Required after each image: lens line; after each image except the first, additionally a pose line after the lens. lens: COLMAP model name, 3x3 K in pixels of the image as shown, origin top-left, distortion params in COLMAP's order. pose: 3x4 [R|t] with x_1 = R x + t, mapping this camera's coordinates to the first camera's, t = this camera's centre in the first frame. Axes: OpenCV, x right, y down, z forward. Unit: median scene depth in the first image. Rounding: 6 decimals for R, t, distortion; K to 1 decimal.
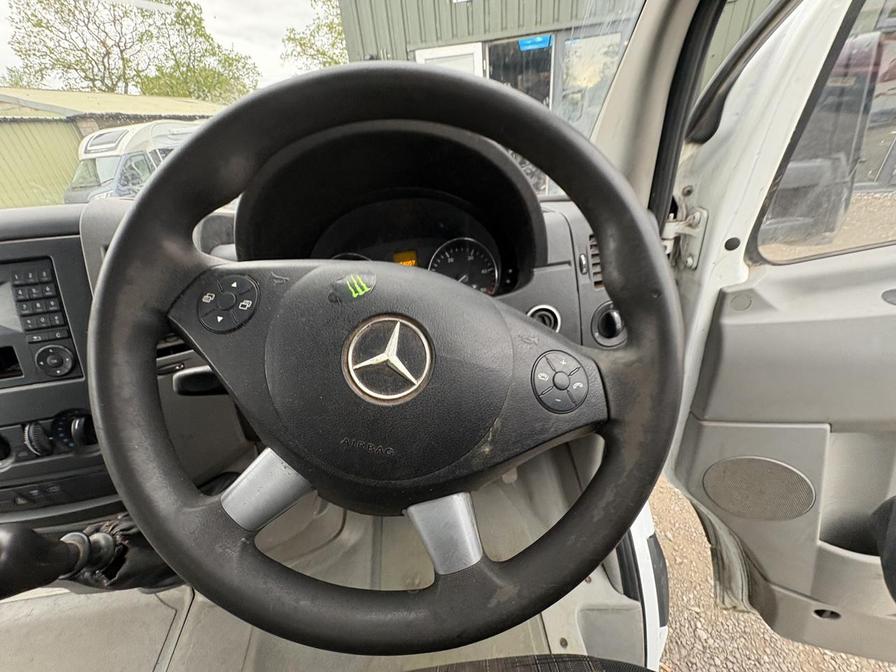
lens RADIAL K [[355.9, 0, 445.8], [0, 355.9, 336.5], [0, 0, 1]] dist [0.003180, -0.000157]
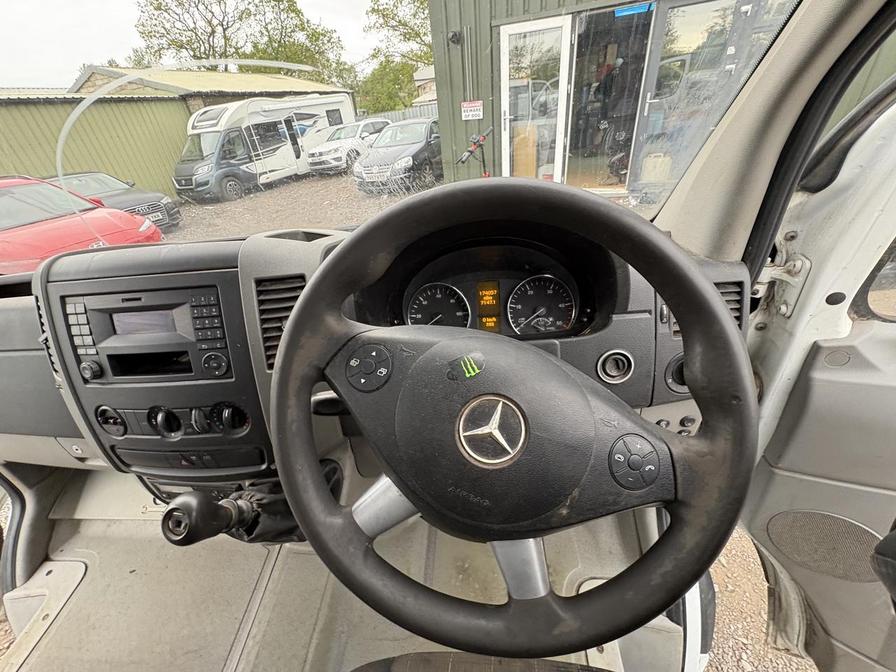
lens RADIAL K [[353.9, 0, 446.5], [0, 353.9, 335.7], [0, 0, 1]] dist [0.002406, 0.000094]
pose [[0.984579, 0.090768, -0.149550, -0.063698], [-0.081997, 0.994587, 0.063820, -0.133812], [0.154534, -0.050573, 0.986692, -0.093595]]
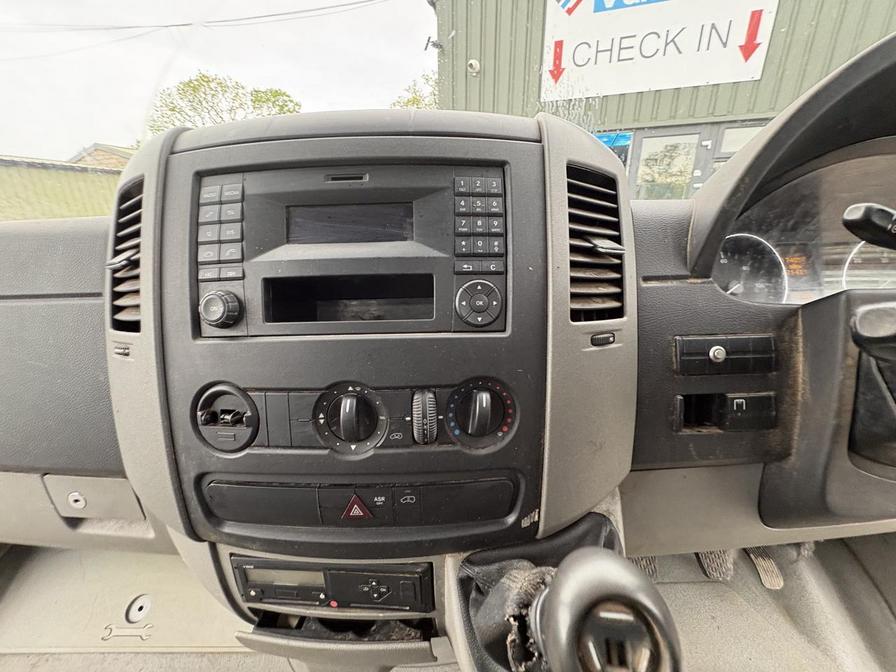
lens RADIAL K [[353.9, 0, 446.5], [0, 353.9, 335.7], [0, 0, 1]] dist [0.002406, 0.000094]
pose [[0.990769, 0.108502, -0.081267, -0.790741], [-0.121930, 0.975256, -0.184415, 0.192113], [0.059246, 0.192622, 0.979483, 0.240111]]
